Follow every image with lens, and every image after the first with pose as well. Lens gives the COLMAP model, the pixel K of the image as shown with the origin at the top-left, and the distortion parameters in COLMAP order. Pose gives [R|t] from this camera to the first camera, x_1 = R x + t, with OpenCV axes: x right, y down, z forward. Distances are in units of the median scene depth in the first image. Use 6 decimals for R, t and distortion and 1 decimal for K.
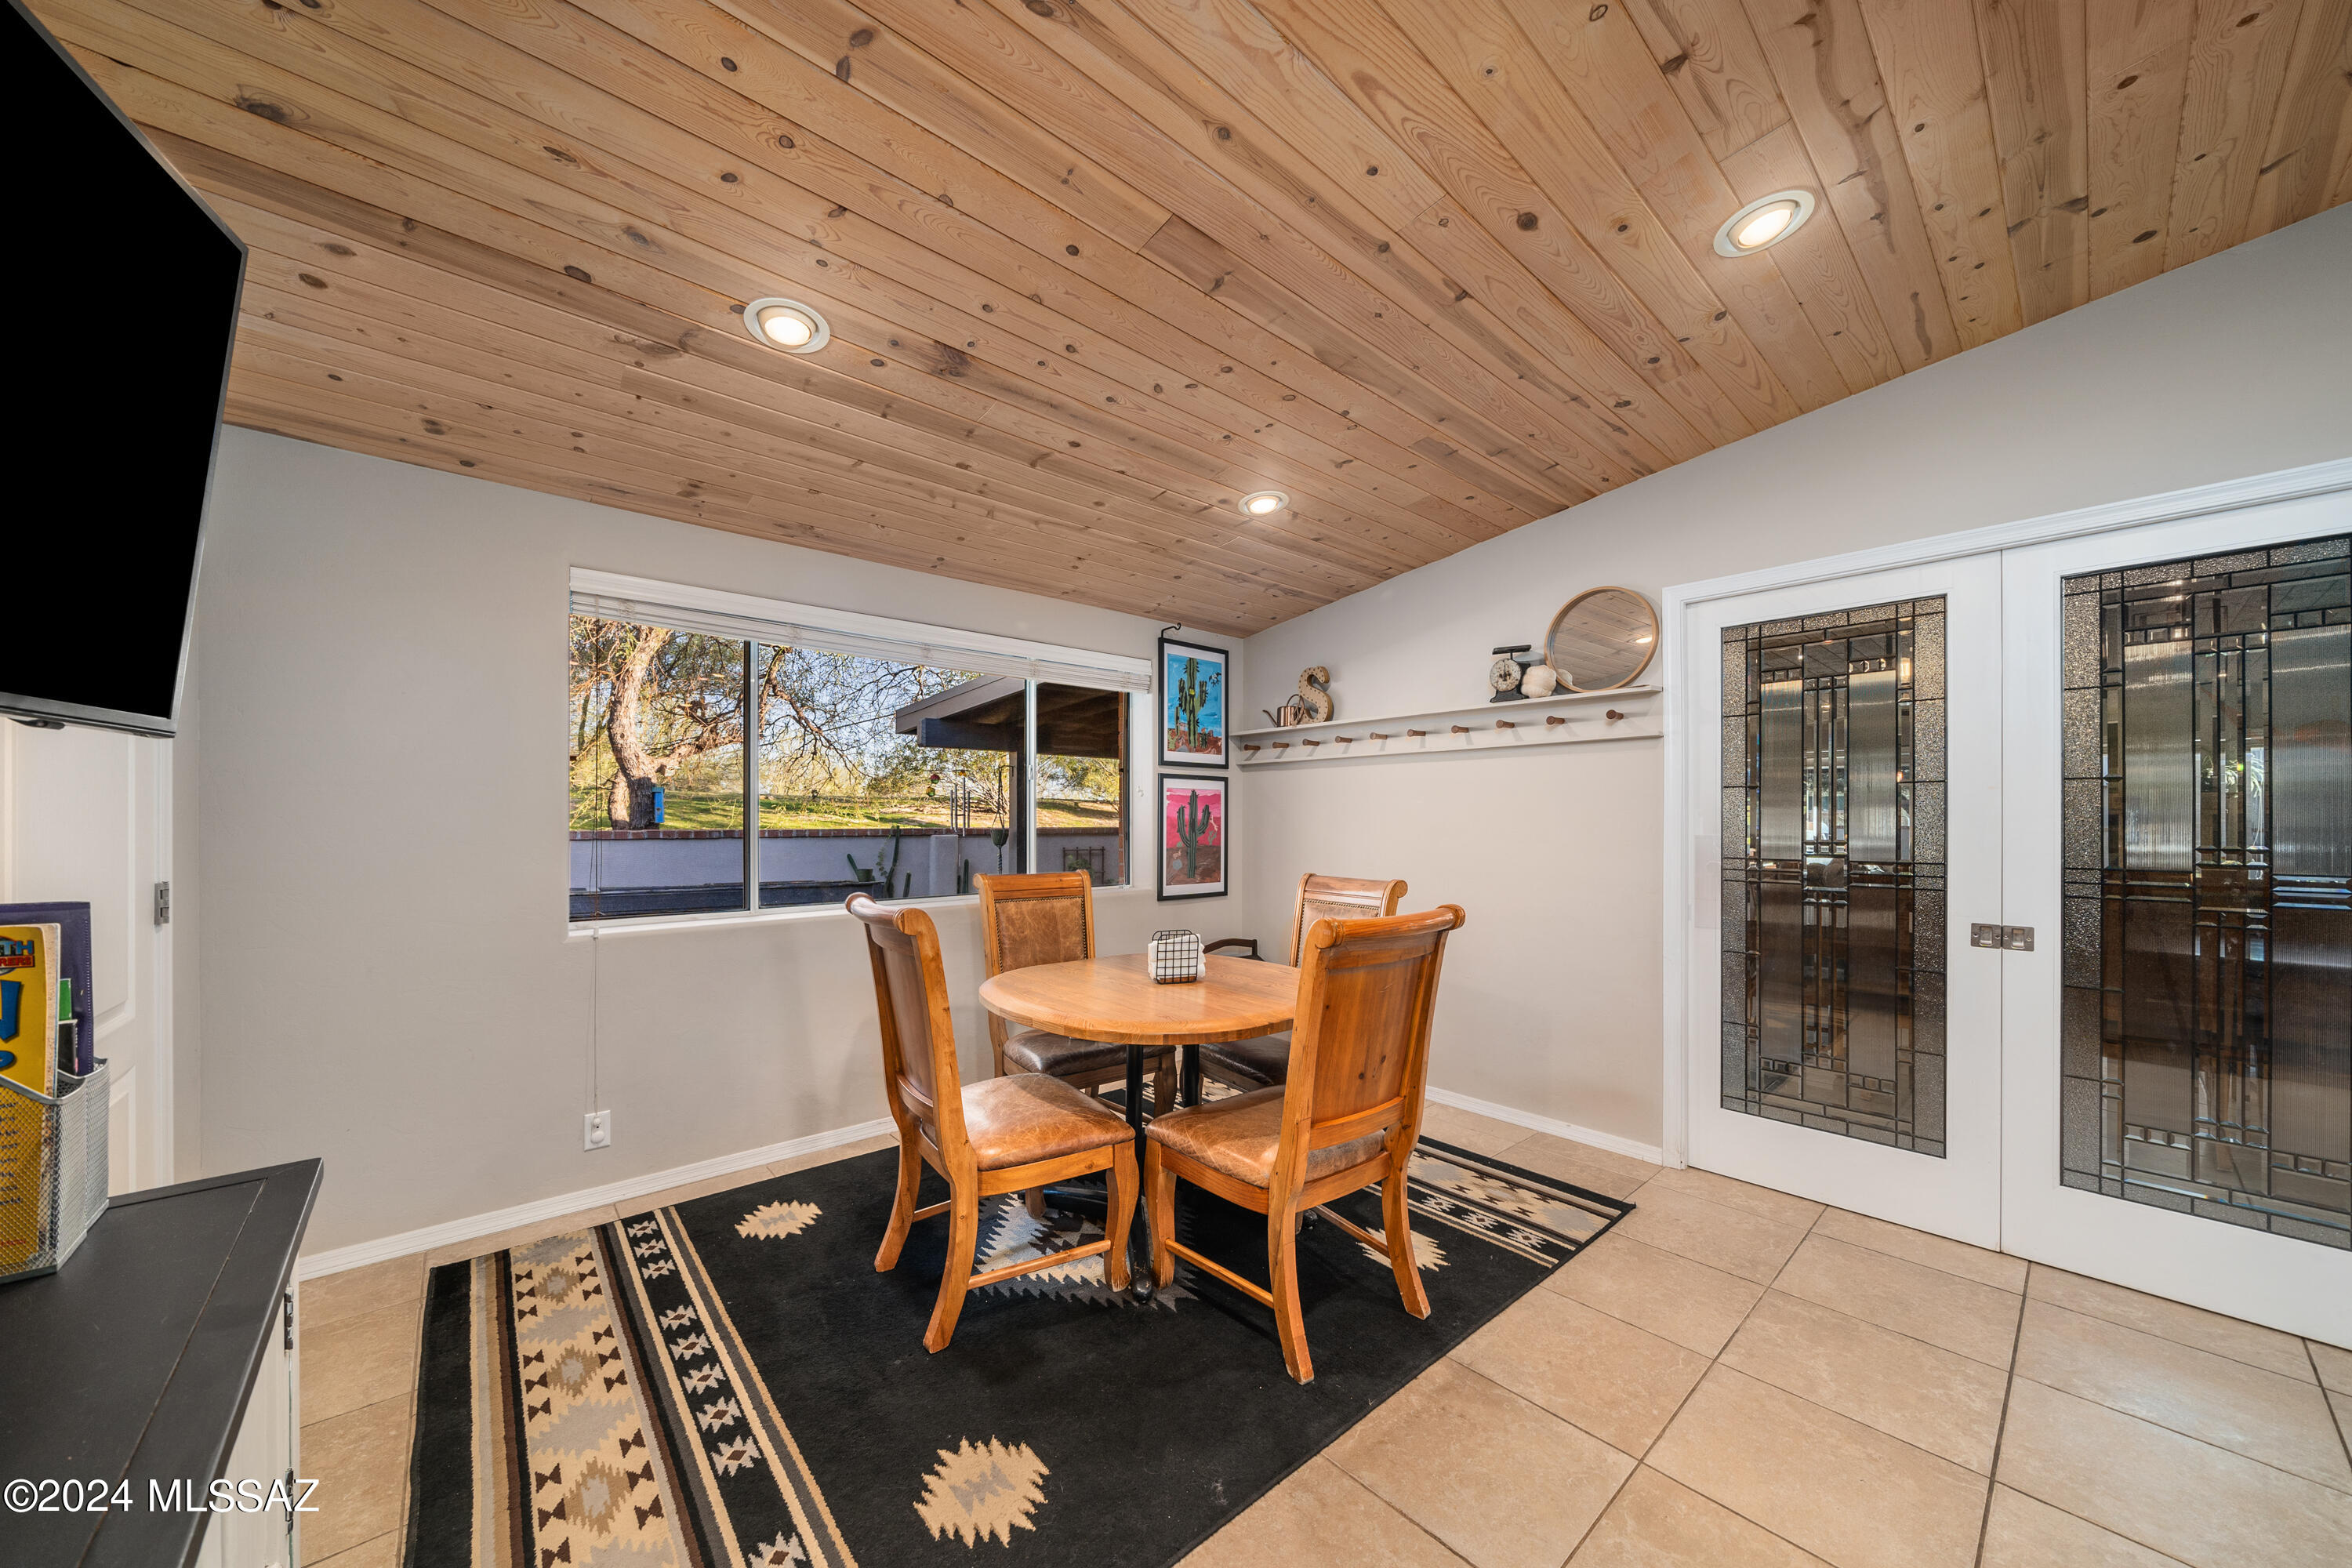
lens RADIAL K [[824.2, 0, 1146.1], [0, 824.2, 817.1], [0, 0, 1]] dist [-0.003038, -0.001069]
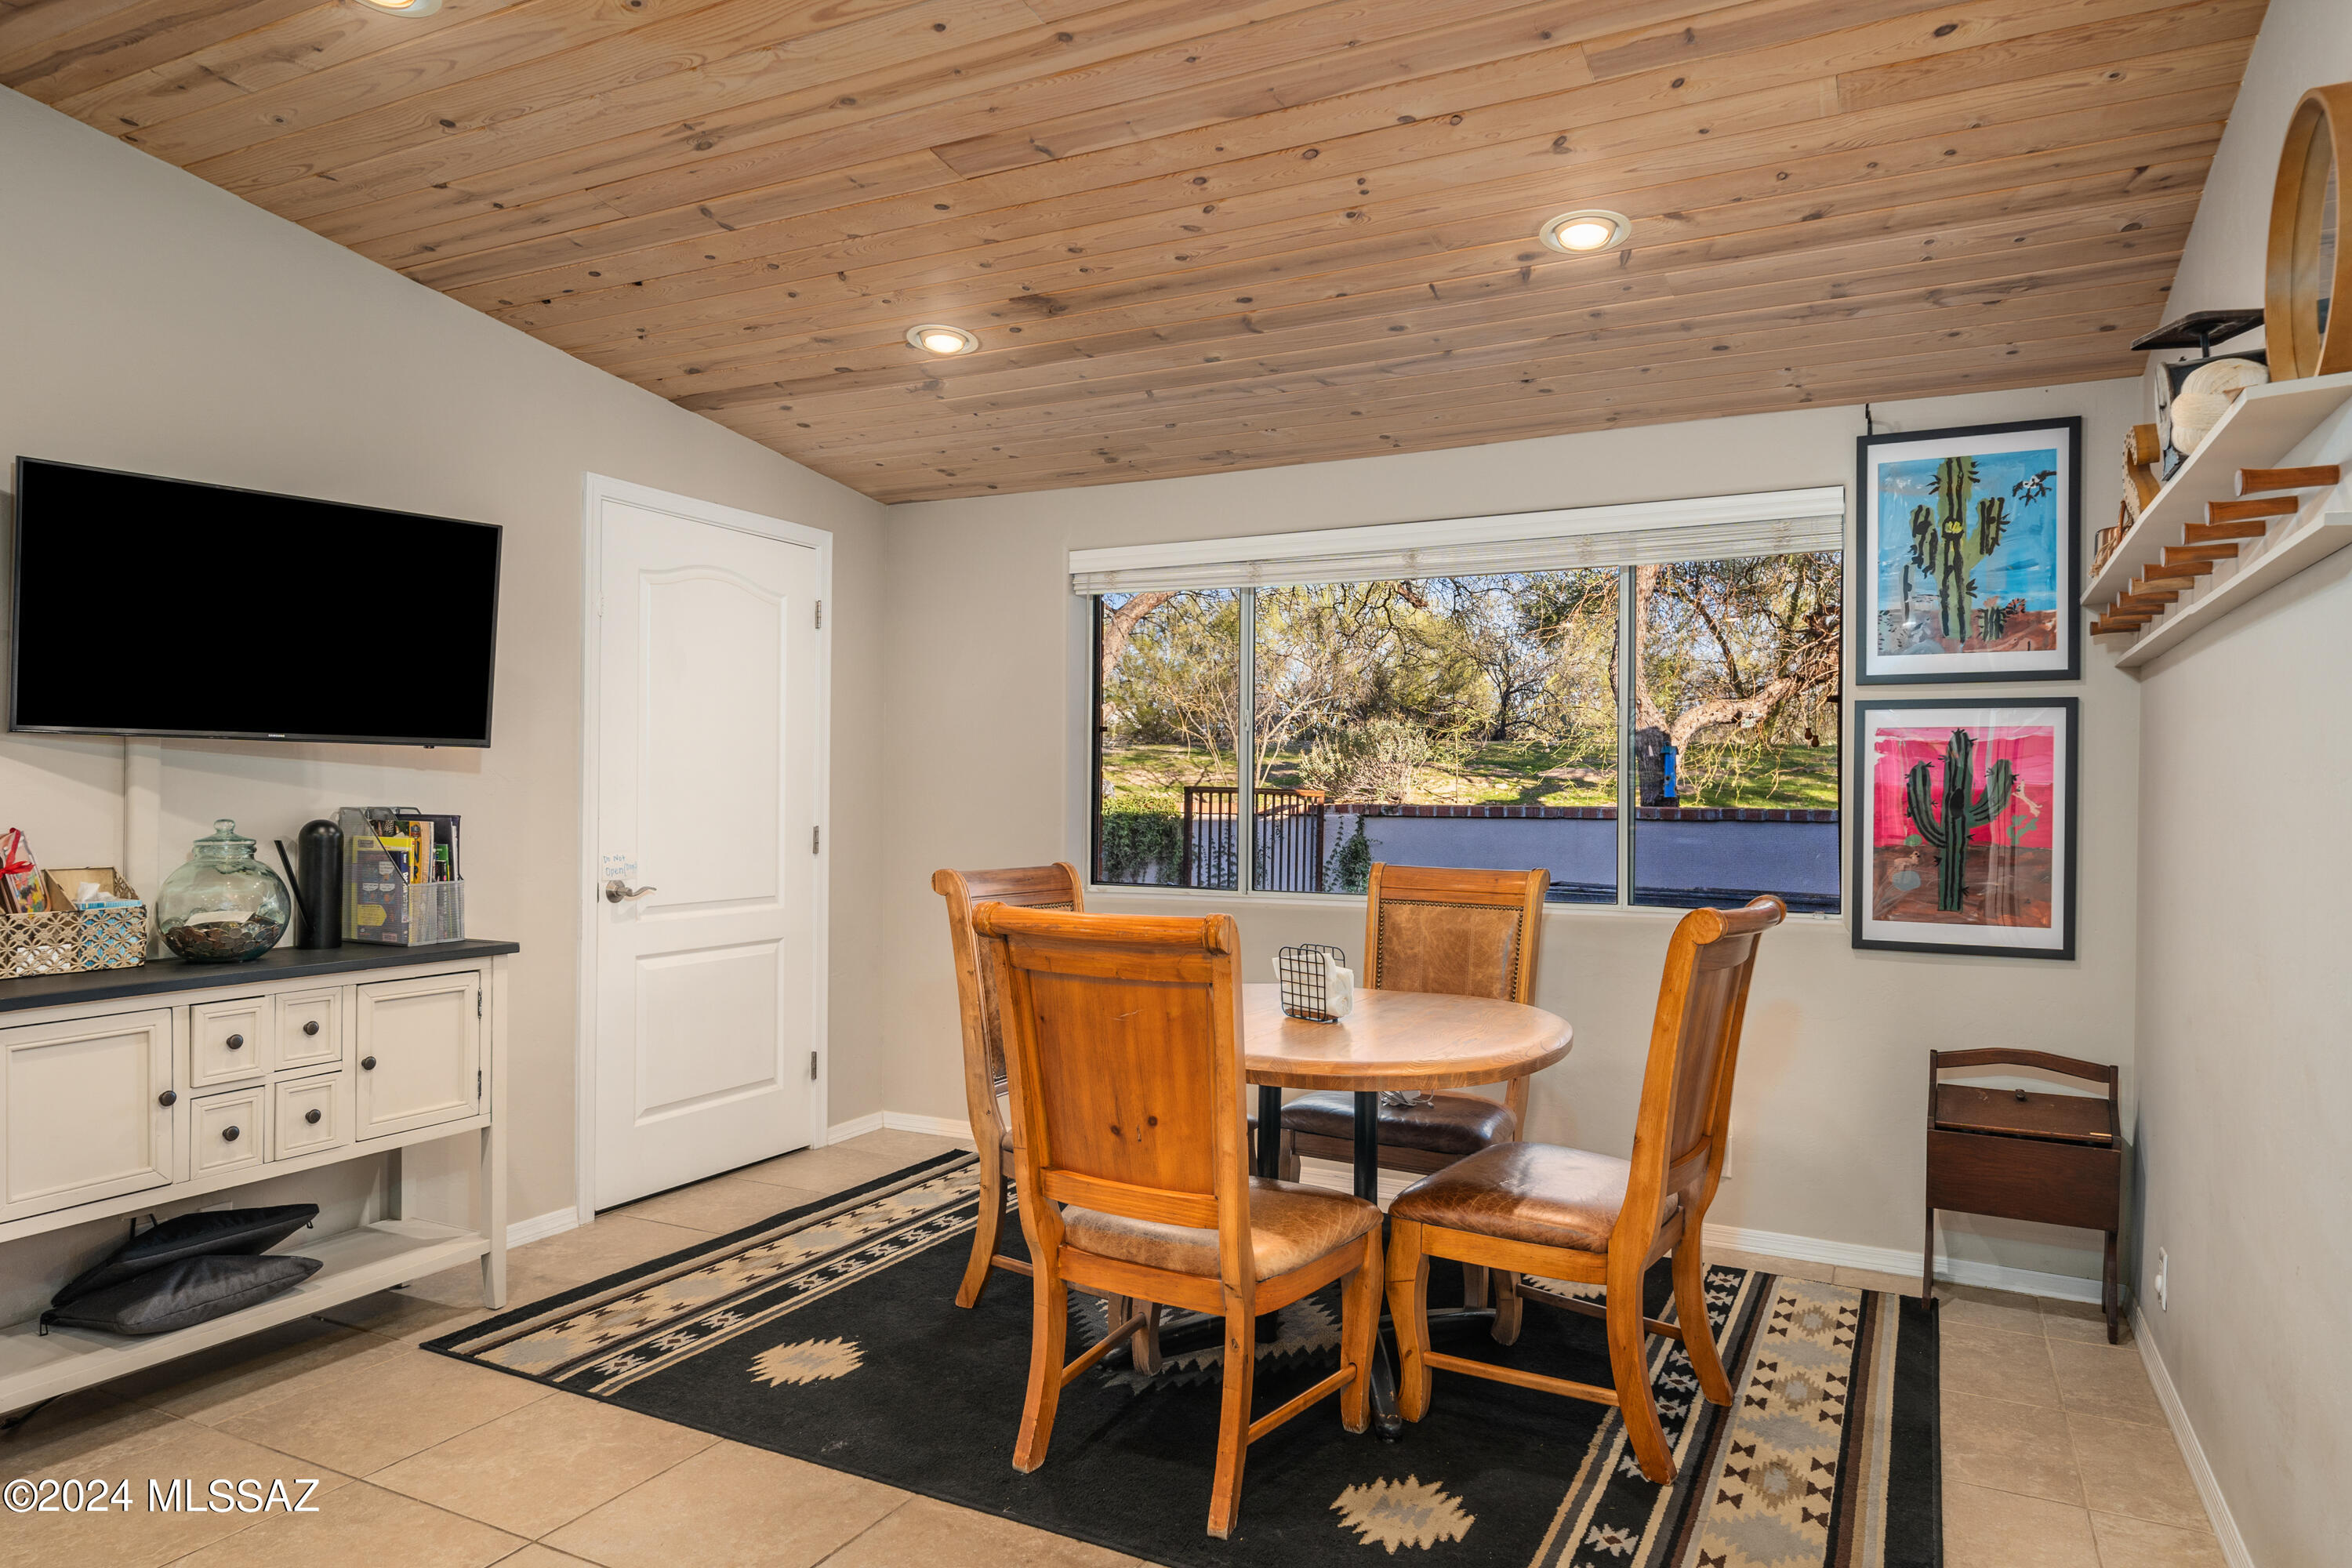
lens RADIAL K [[1455.6, 0, 1168.5], [0, 1455.6, 786.5], [0, 0, 1]] dist [-0.004252, 0.001224]
pose [[0.370930, -0.000587, -0.928660, 0.902766], [-0.002338, 0.999996, -0.001566, 0.003921], [0.928658, 0.002752, 0.370928, 0.338099]]
